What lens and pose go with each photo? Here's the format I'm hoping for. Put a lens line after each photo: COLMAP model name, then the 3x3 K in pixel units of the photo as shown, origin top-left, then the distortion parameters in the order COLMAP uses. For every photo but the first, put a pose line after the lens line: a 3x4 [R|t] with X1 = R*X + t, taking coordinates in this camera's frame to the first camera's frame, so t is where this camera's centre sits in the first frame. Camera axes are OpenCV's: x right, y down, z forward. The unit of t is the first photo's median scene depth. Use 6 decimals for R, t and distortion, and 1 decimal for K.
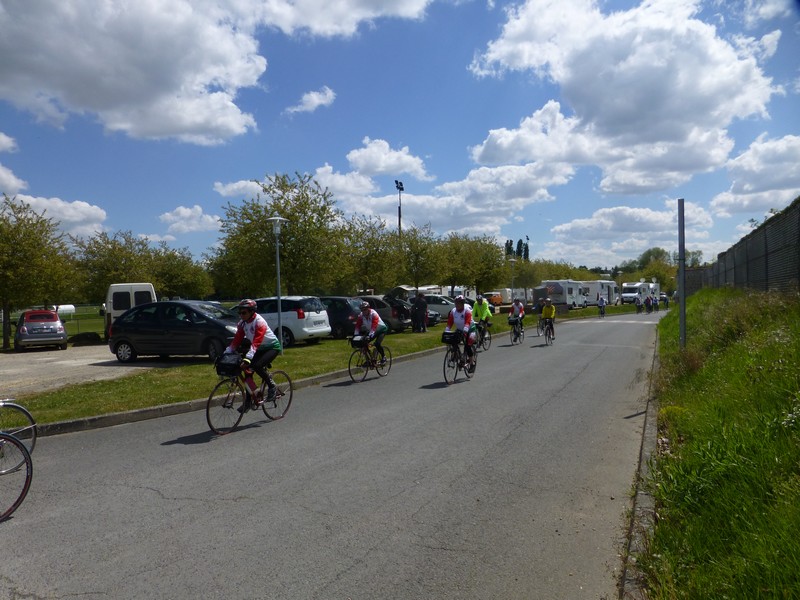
lens RADIAL K [[557.7, 0, 401.1], [0, 557.7, 315.3], [0, 0, 1]] dist [-0.030822, -0.006578]
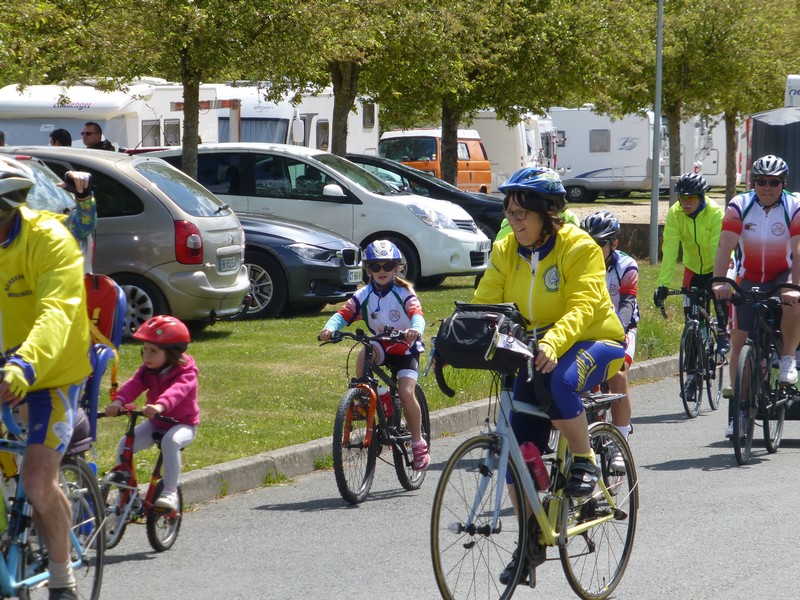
lens RADIAL K [[3853.4, 0, 374.3], [0, 3853.4, 301.0], [0, 0, 1]] dist [1.594674, -62.768682]
pose [[0.984578, 0.025308, 0.173106, -0.095708], [-0.026674, 0.999629, 0.005568, 0.004663], [-0.172901, -0.010099, 0.984887, -0.188004]]
